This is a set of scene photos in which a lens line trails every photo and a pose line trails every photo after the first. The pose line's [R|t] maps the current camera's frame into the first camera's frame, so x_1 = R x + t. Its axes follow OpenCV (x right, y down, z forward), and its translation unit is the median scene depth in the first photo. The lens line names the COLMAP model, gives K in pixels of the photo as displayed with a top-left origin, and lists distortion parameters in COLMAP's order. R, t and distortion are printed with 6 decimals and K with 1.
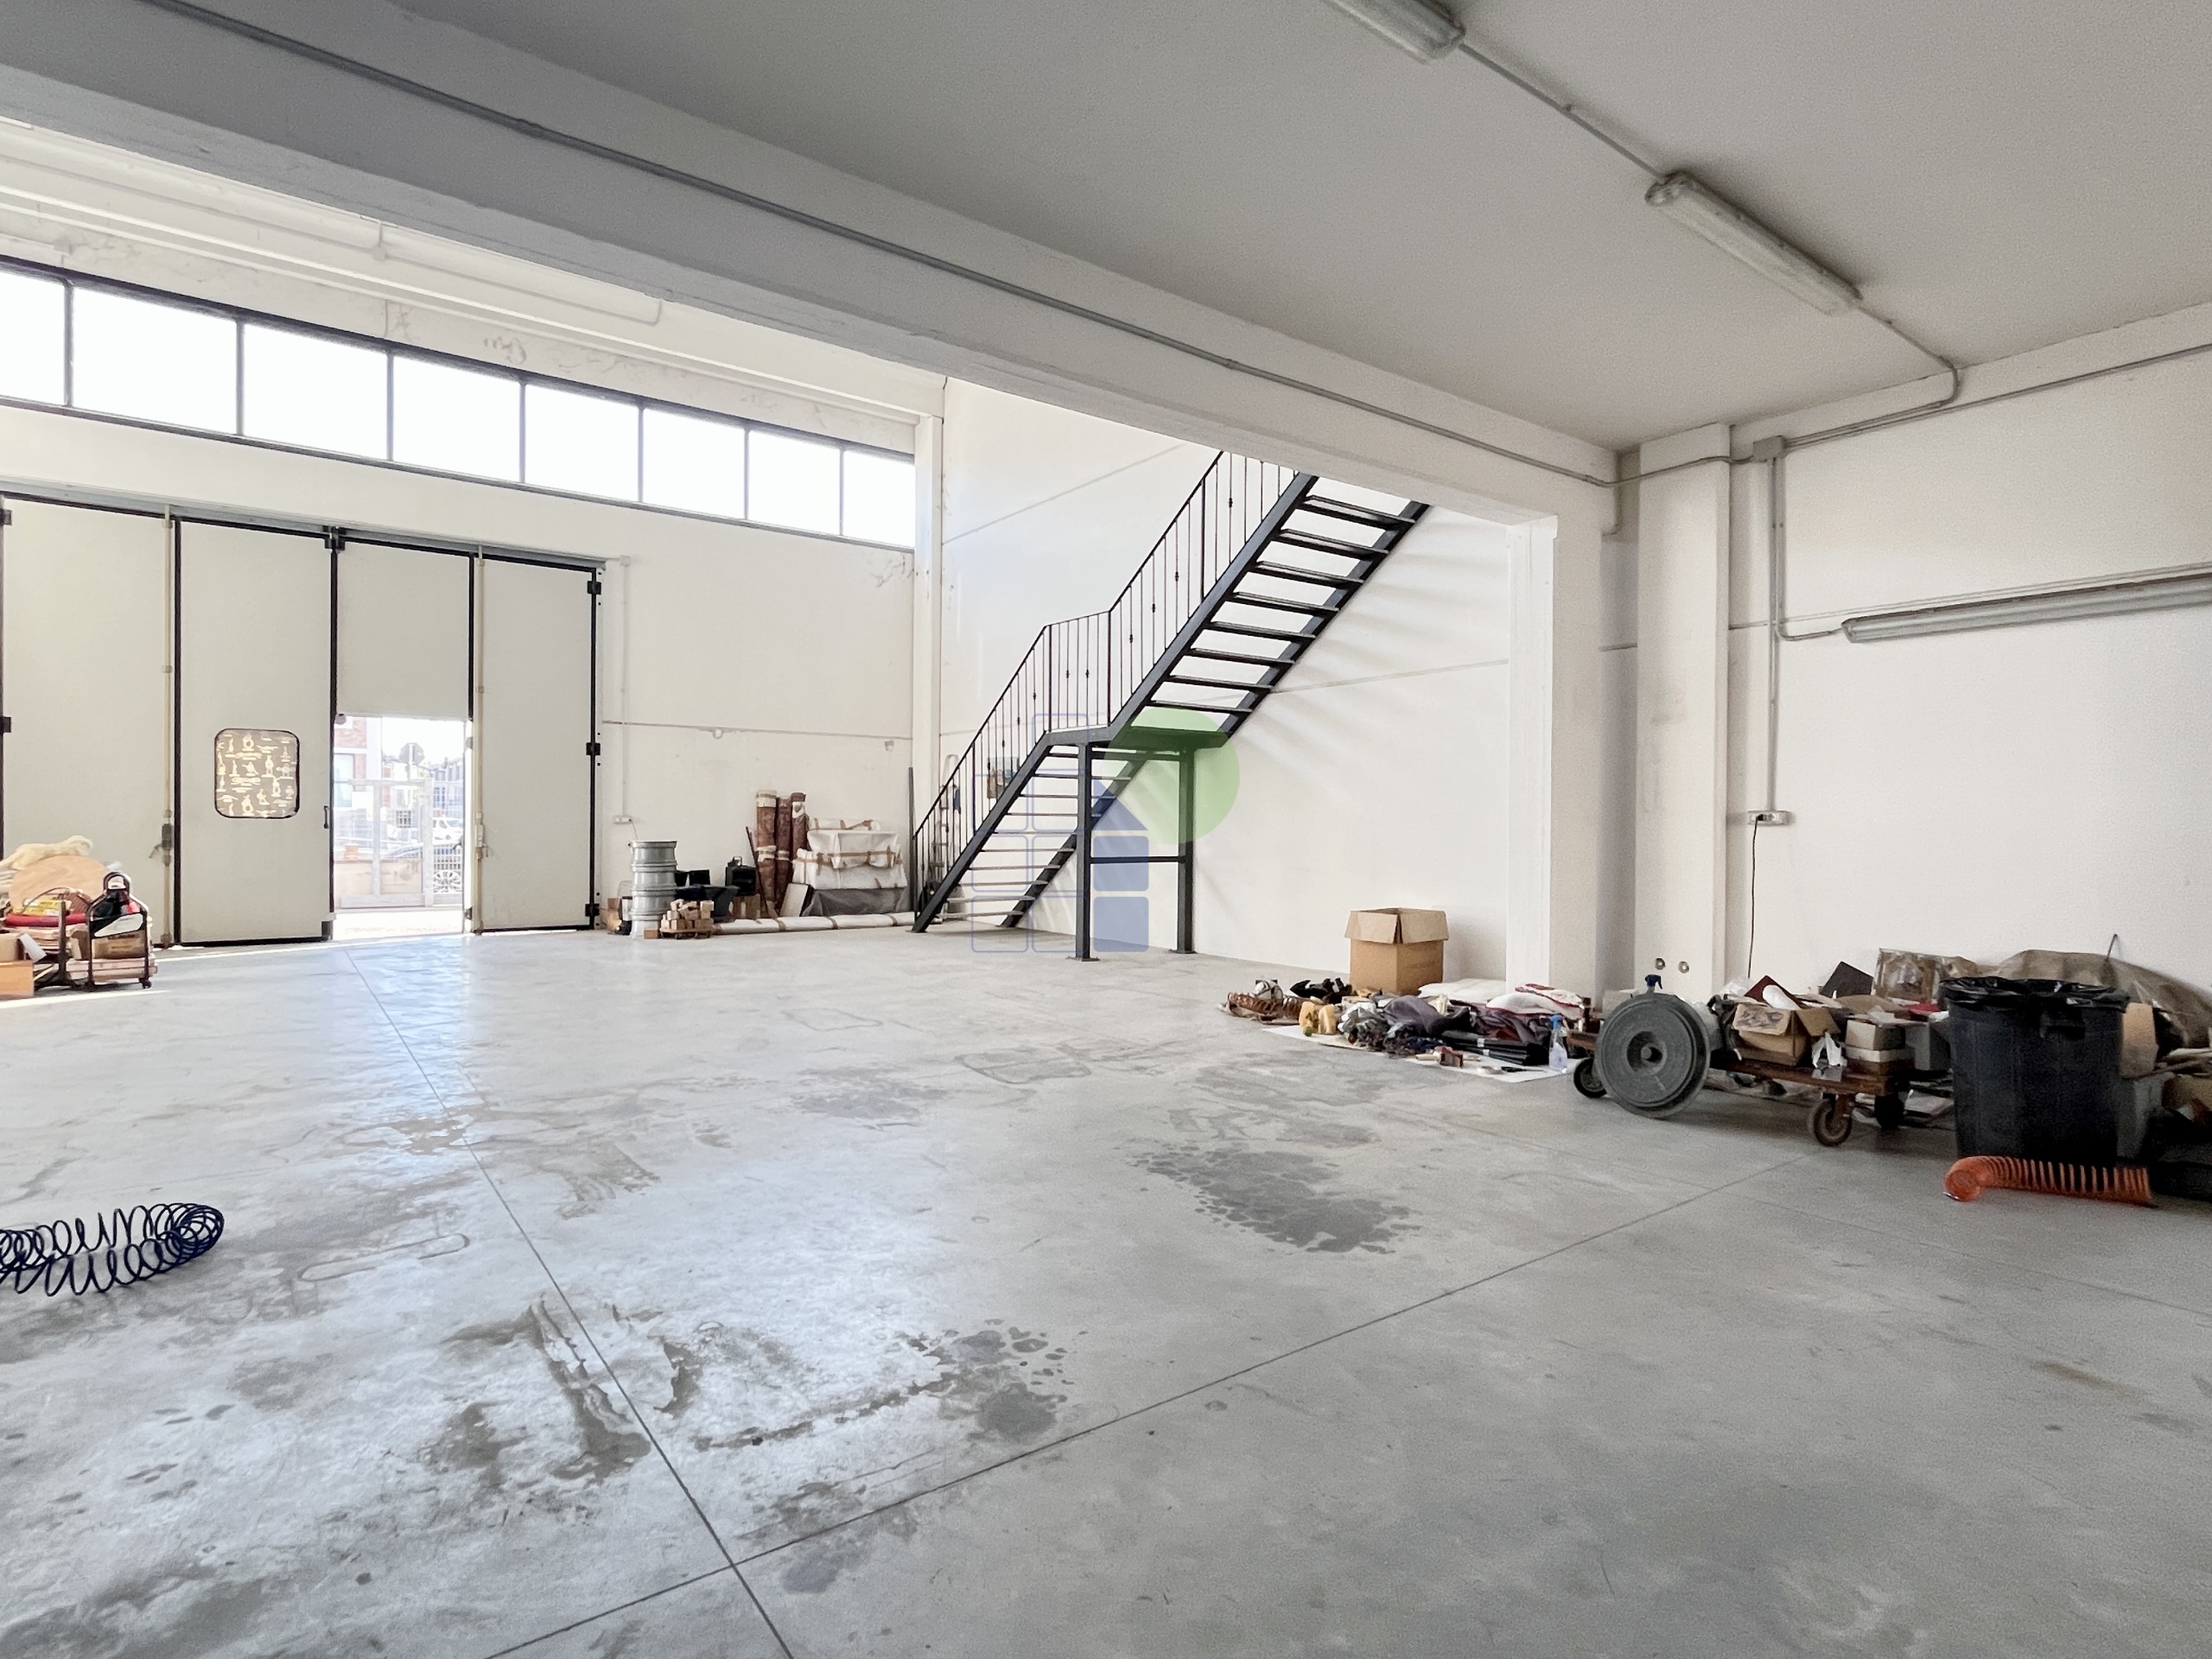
lens RADIAL K [[1144.0, 0, 1106.0], [0, 1144.0, 829.5], [0, 0, 1]] dist [-0.004867, 0.001041]
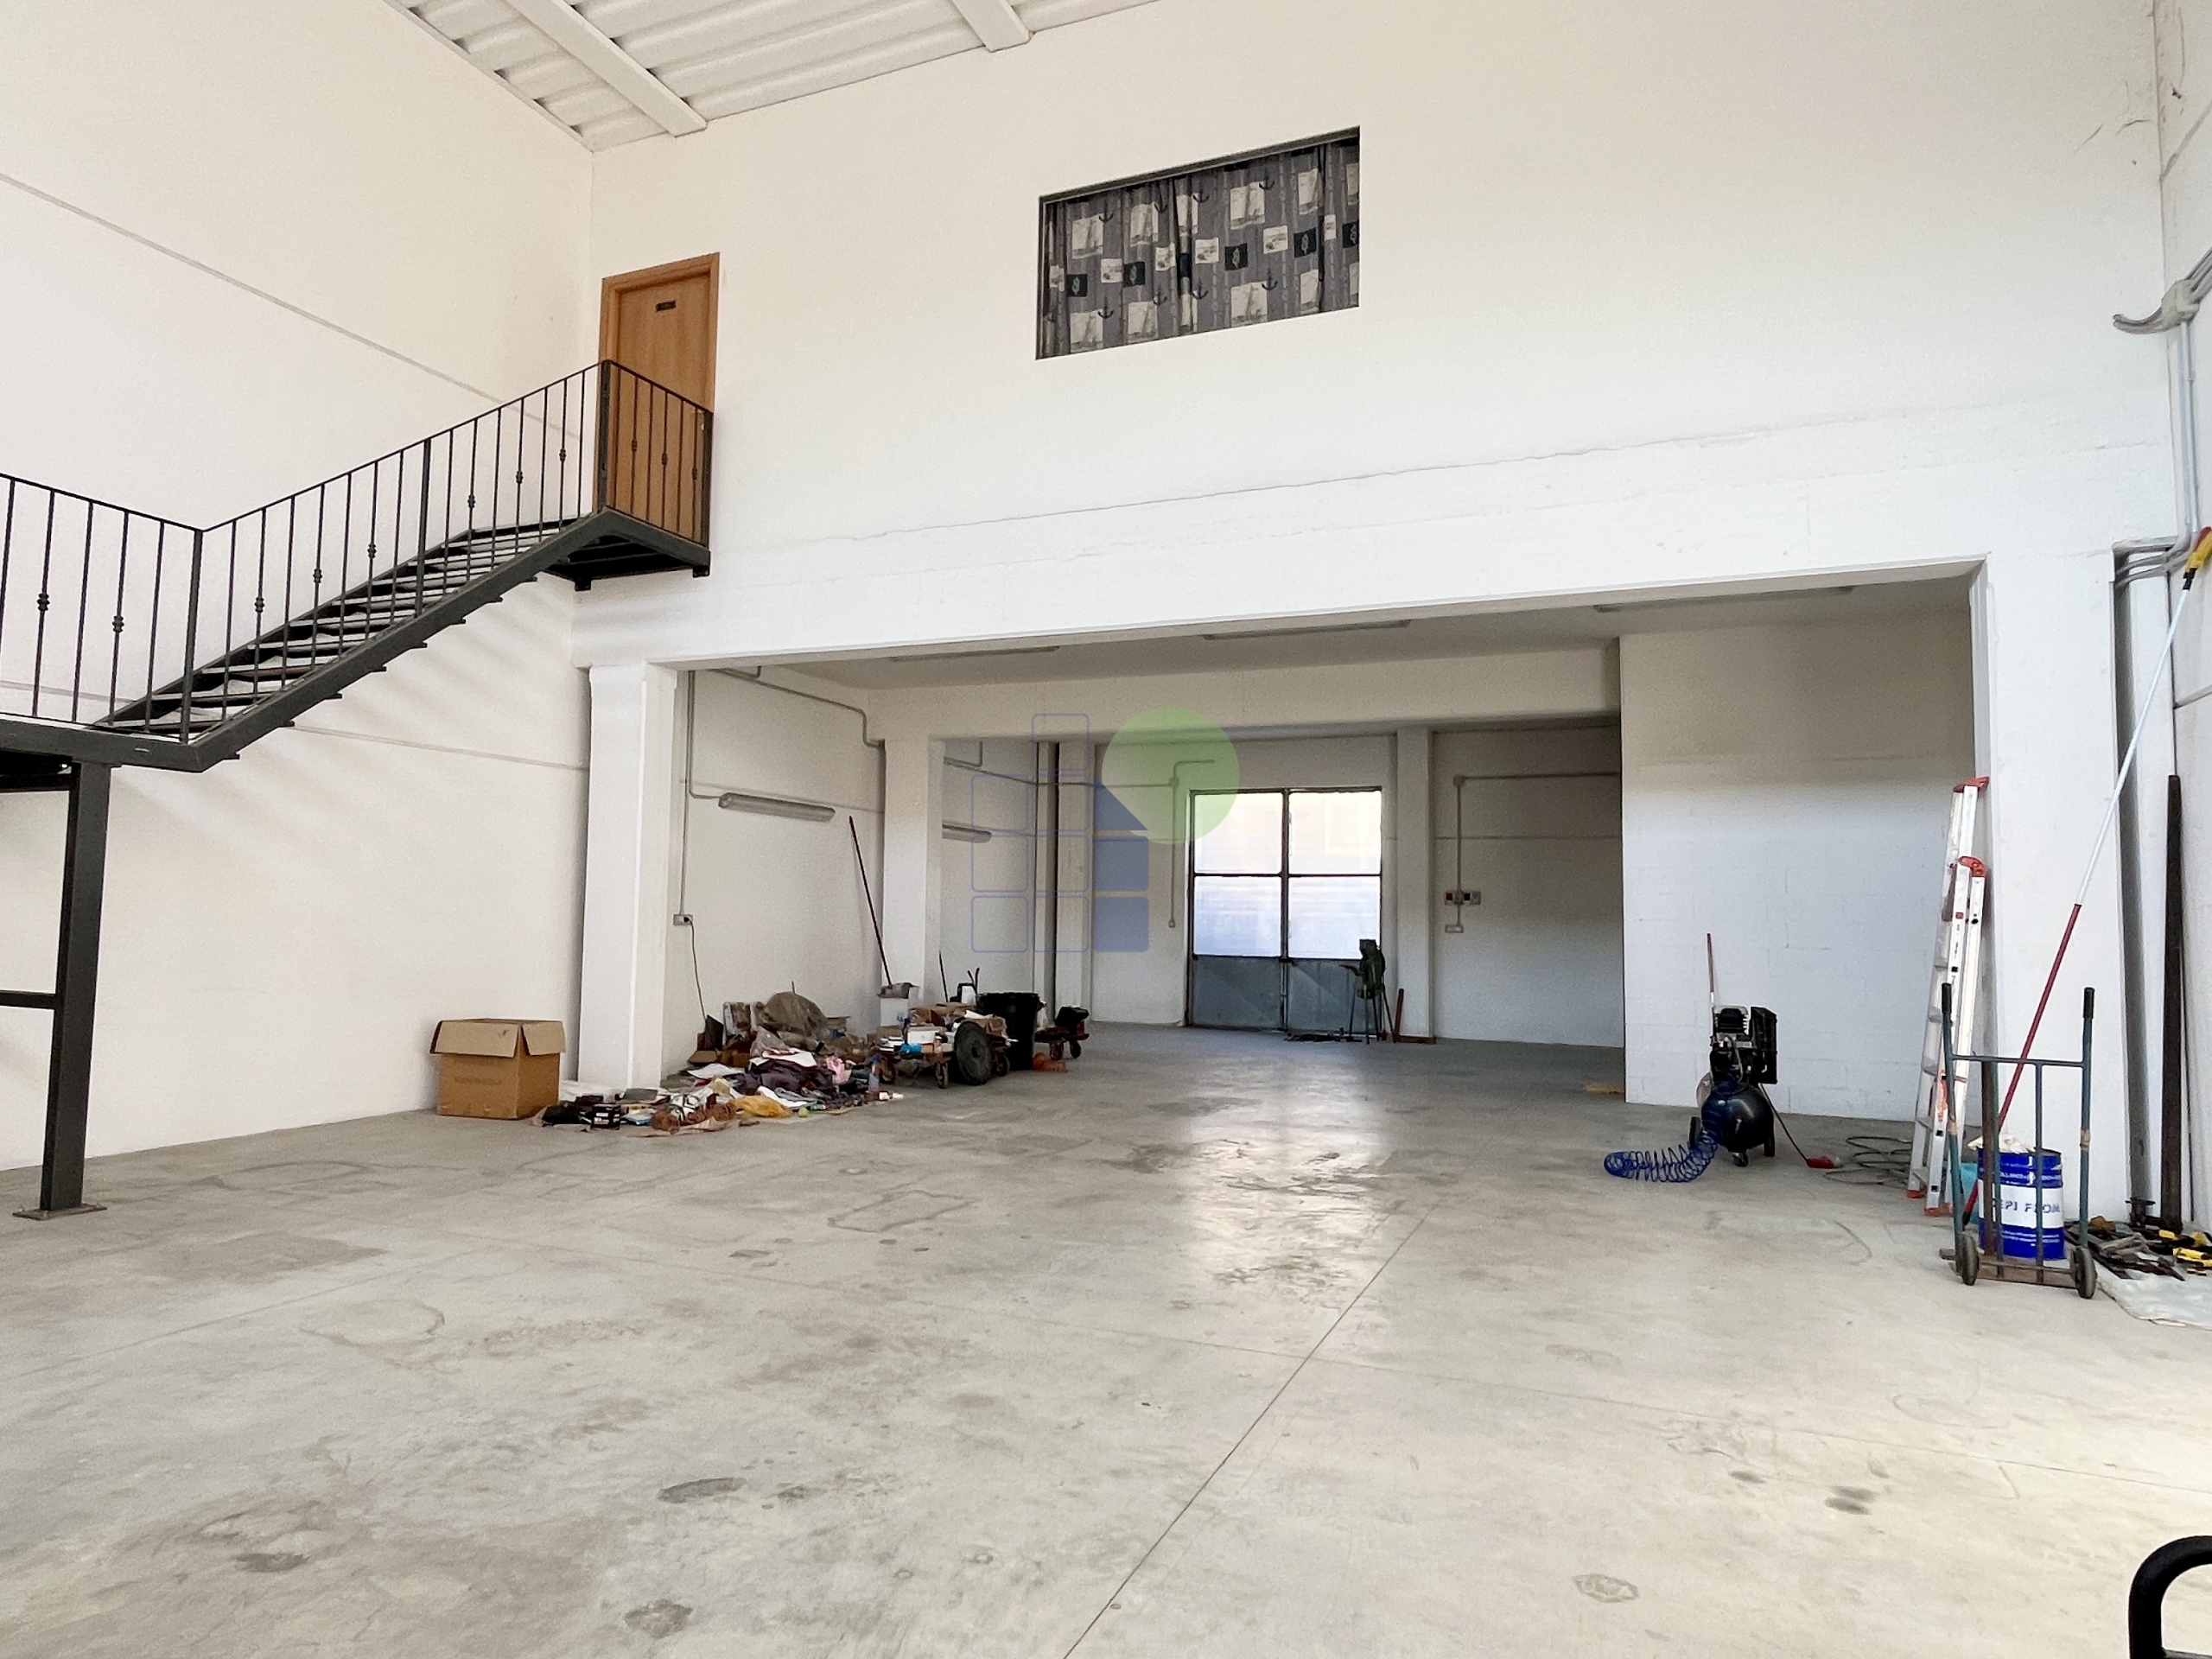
lens RADIAL K [[1337.4, 0, 1106.5], [0, 1337.4, 840.2], [0, 0, 1]] dist [-0.004865, 0.001119]
pose [[-0.508371, 0.039241, 0.860243, -0.976384], [-0.018786, 0.998218, -0.056636, -0.021670], [-0.860933, -0.044952, -0.506728, 1.224238]]
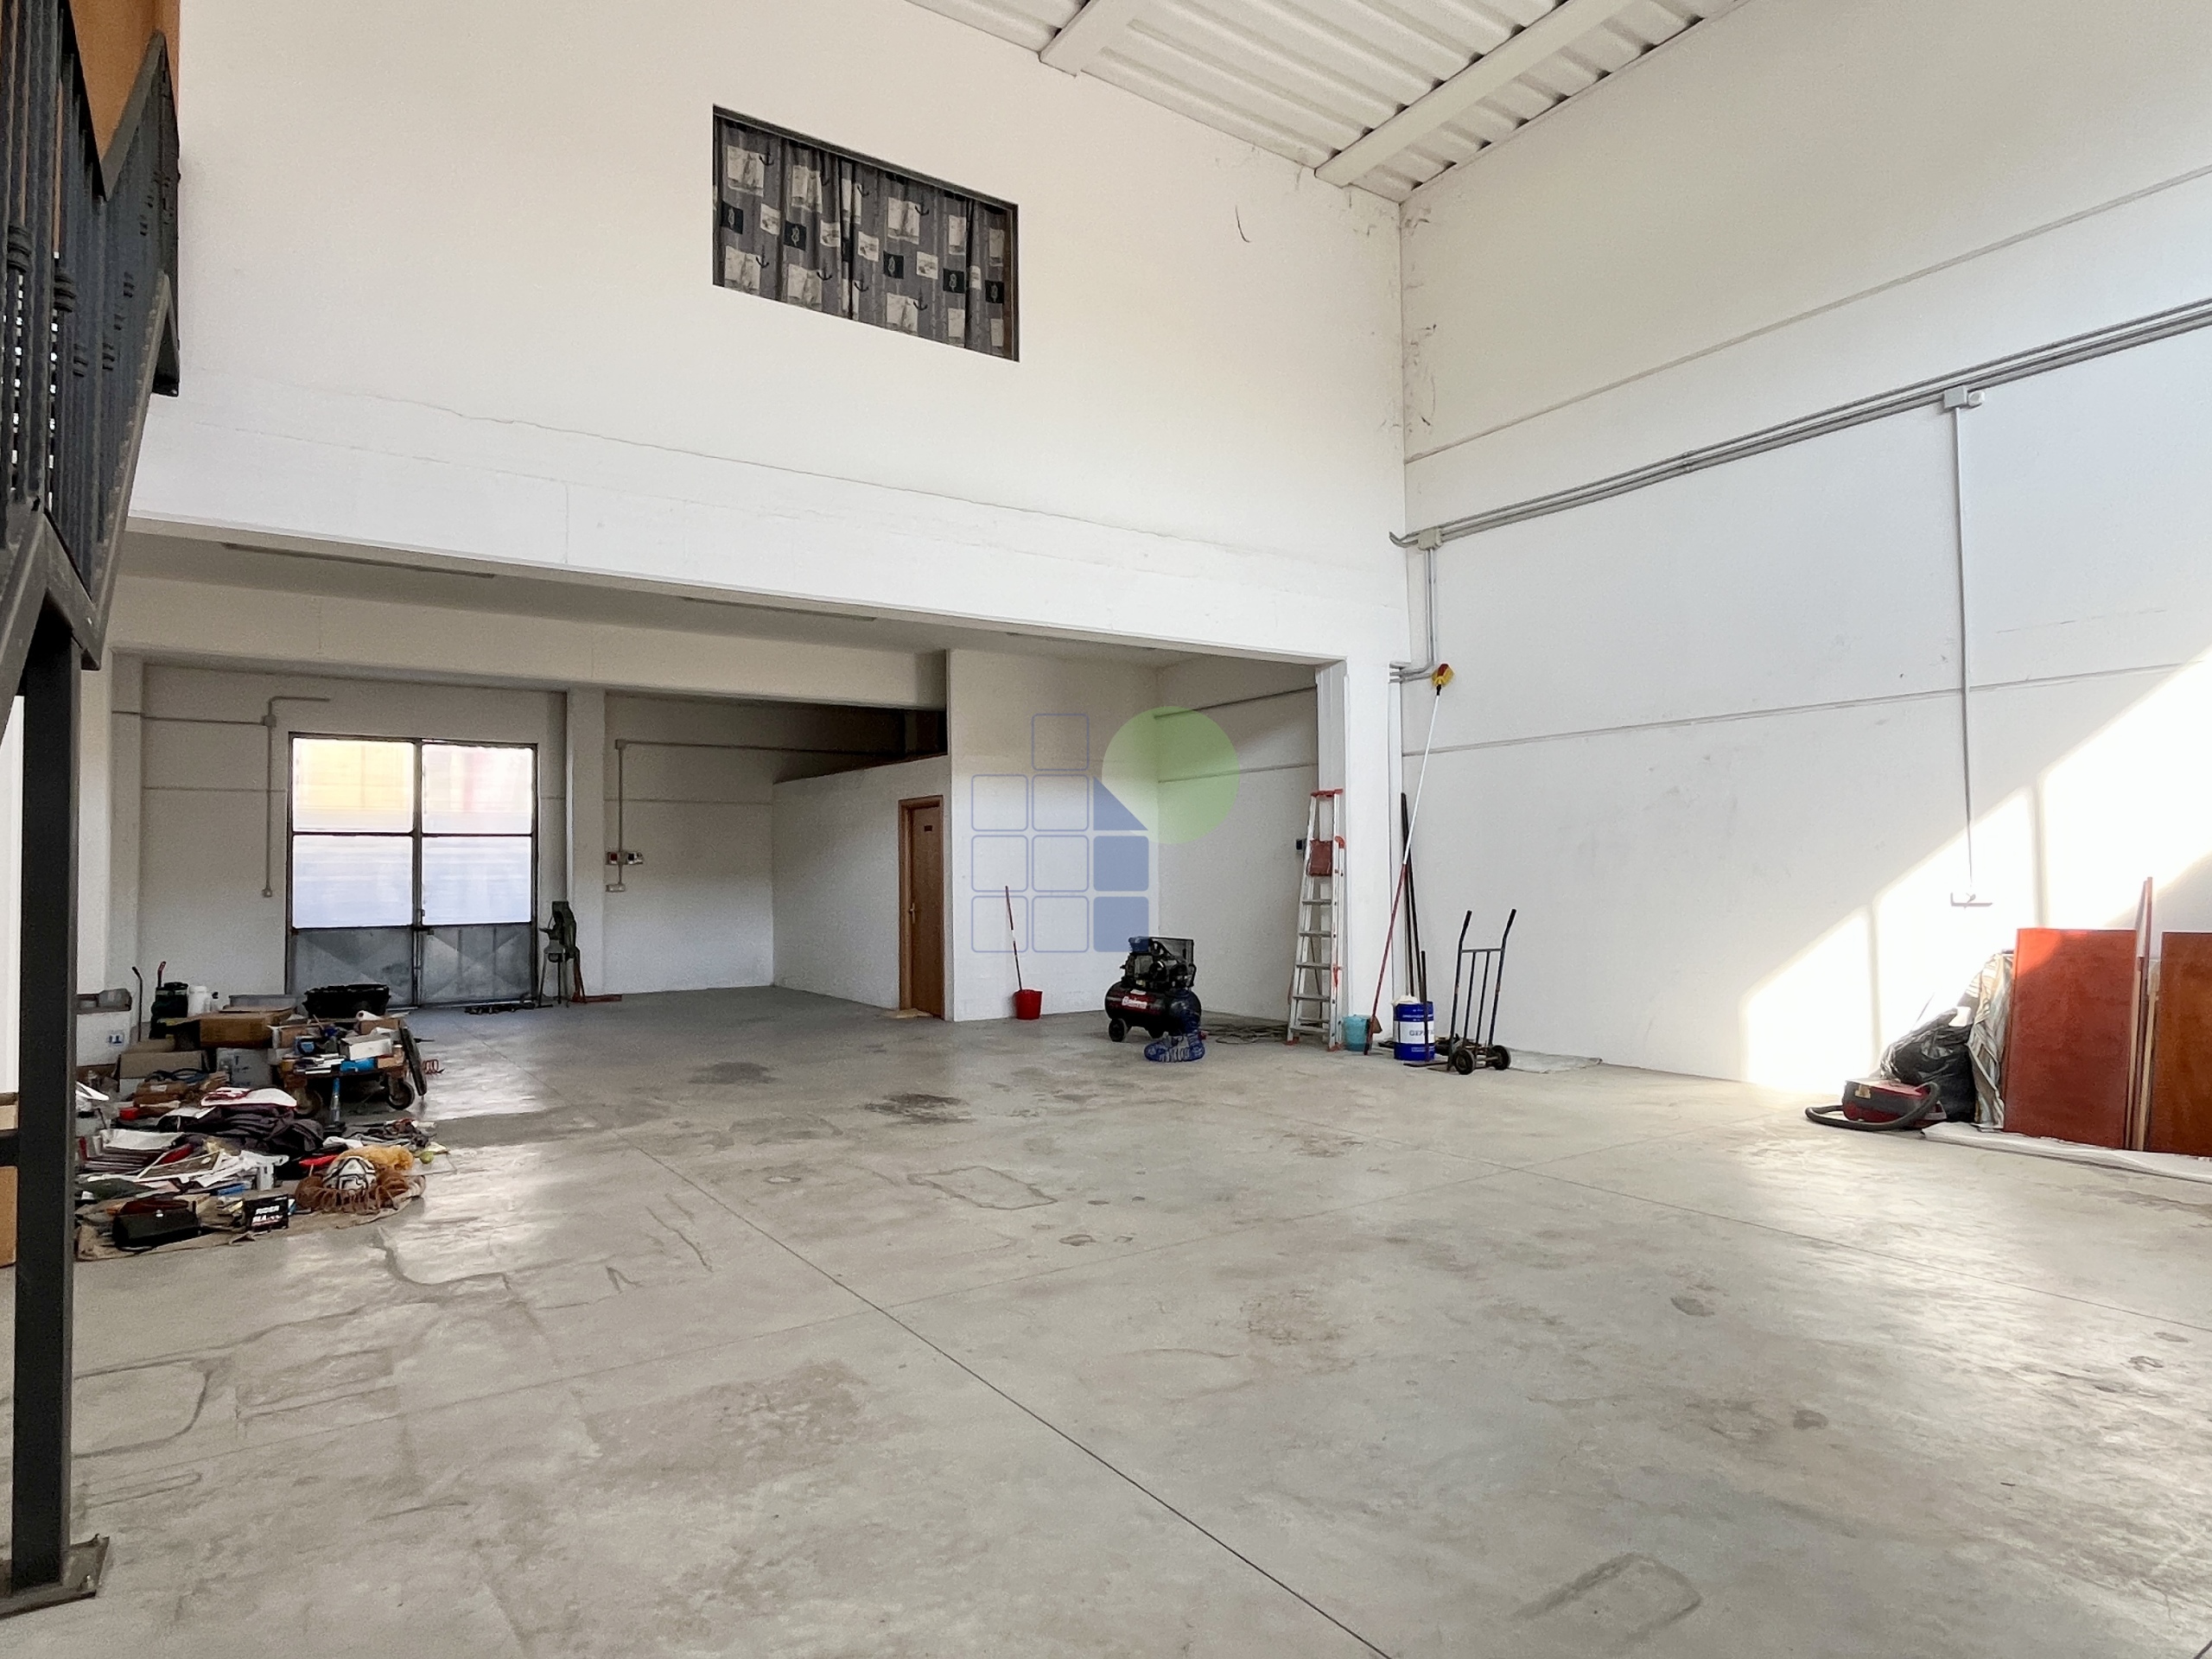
lens RADIAL K [[1247.3, 0, 1107.1], [0, 1247.3, 839.6], [0, 0, 1]] dist [-0.000069, 0.000395]
pose [[-0.999210, 0.006388, 0.039215, -0.328036], [0.005390, 0.999660, -0.025514, -0.034045], [-0.039365, -0.025282, -0.998905, 1.667270]]
